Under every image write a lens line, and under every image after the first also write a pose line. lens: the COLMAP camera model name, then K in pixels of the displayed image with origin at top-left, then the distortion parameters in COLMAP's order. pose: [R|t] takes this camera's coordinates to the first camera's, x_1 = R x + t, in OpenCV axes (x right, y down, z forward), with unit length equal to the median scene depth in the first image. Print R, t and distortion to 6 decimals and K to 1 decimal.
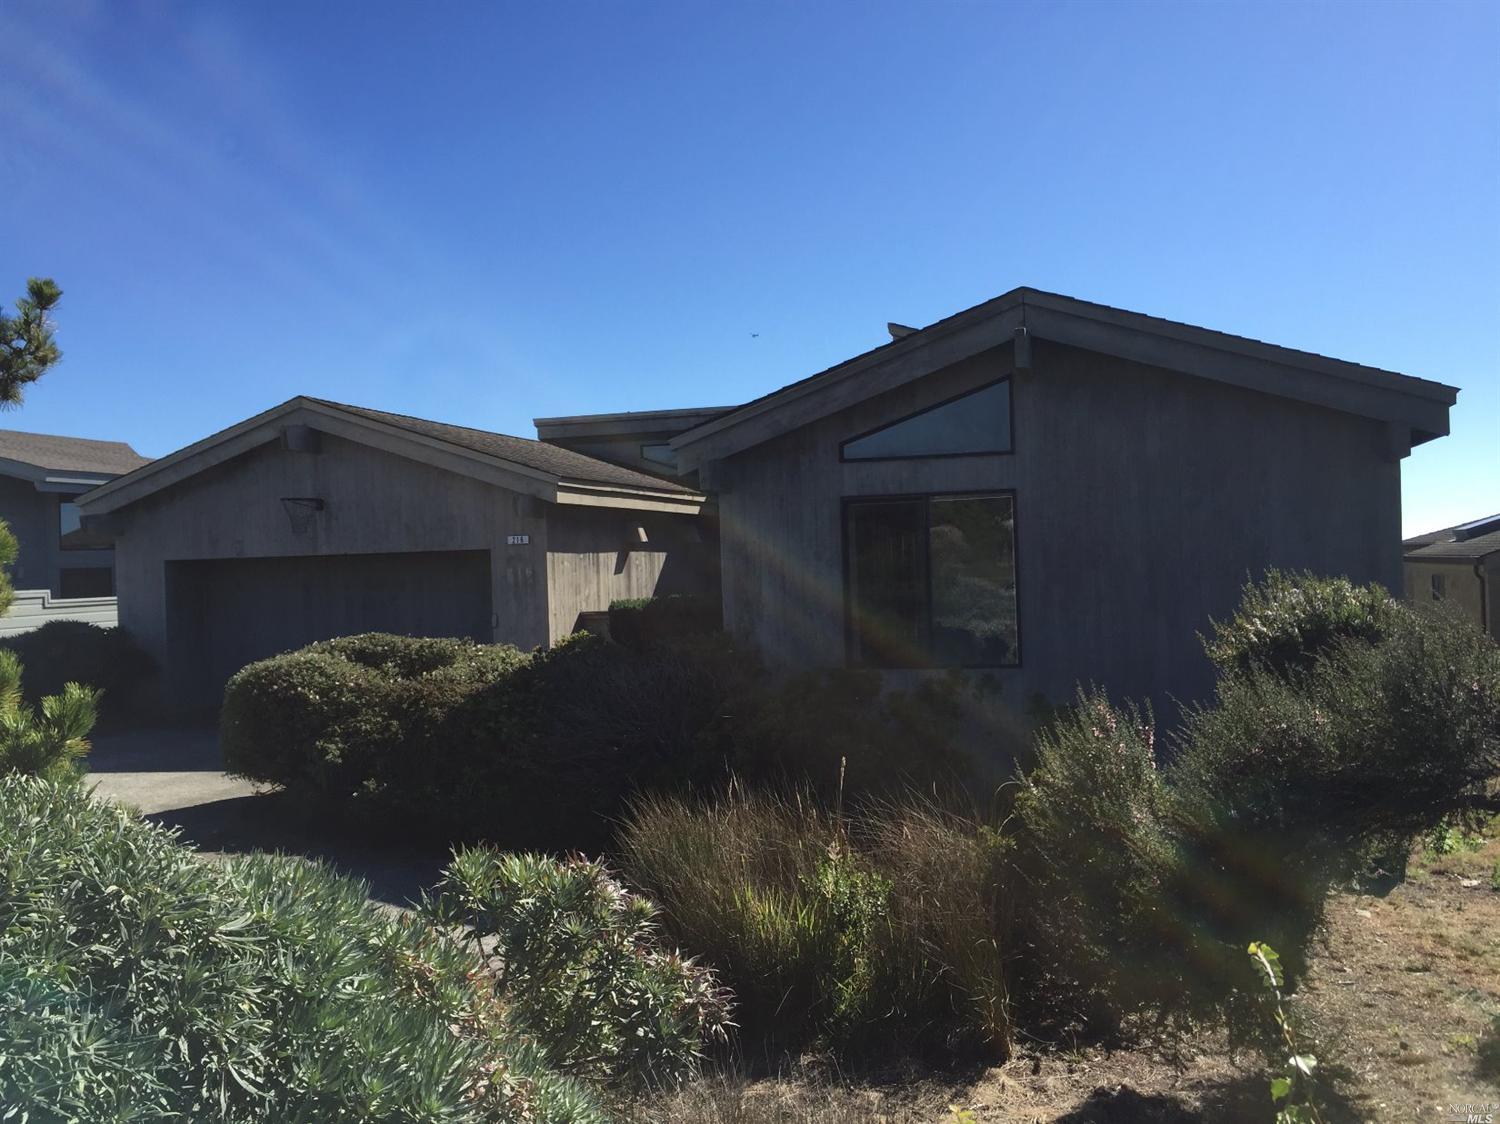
lens RADIAL K [[1292.6, 0, 754.4], [0, 1292.6, 560.3], [0, 0, 1]] dist [0.094636, -0.148762]
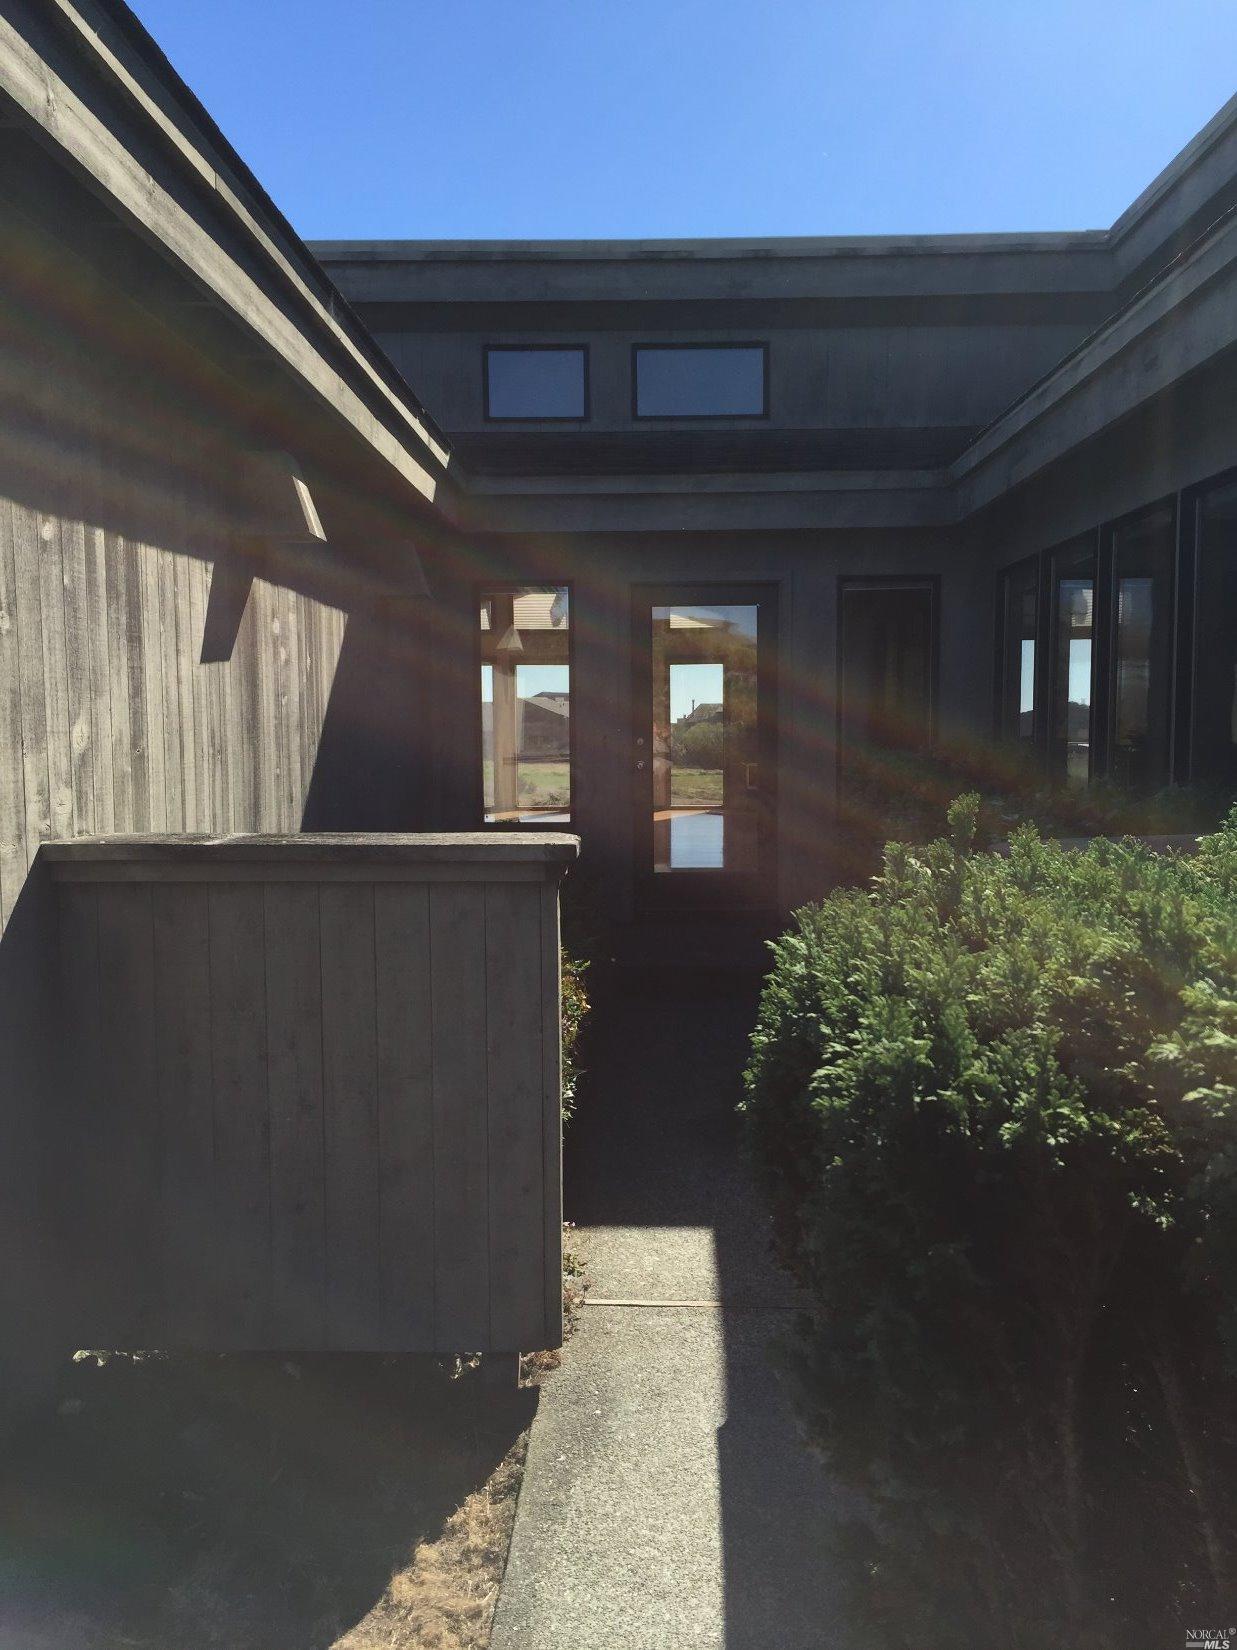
lens RADIAL K [[1421.8, 0, 618.5], [0, 1421.8, 825.0], [0, 0, 1]] dist [0.094636, -0.148762]
pose [[0.965867, 0.010623, 0.258821, -0.104702], [-0.030084, 0.996998, 0.071346, 0.019843], [-0.257286, -0.076697, 0.963287, 0.757842]]
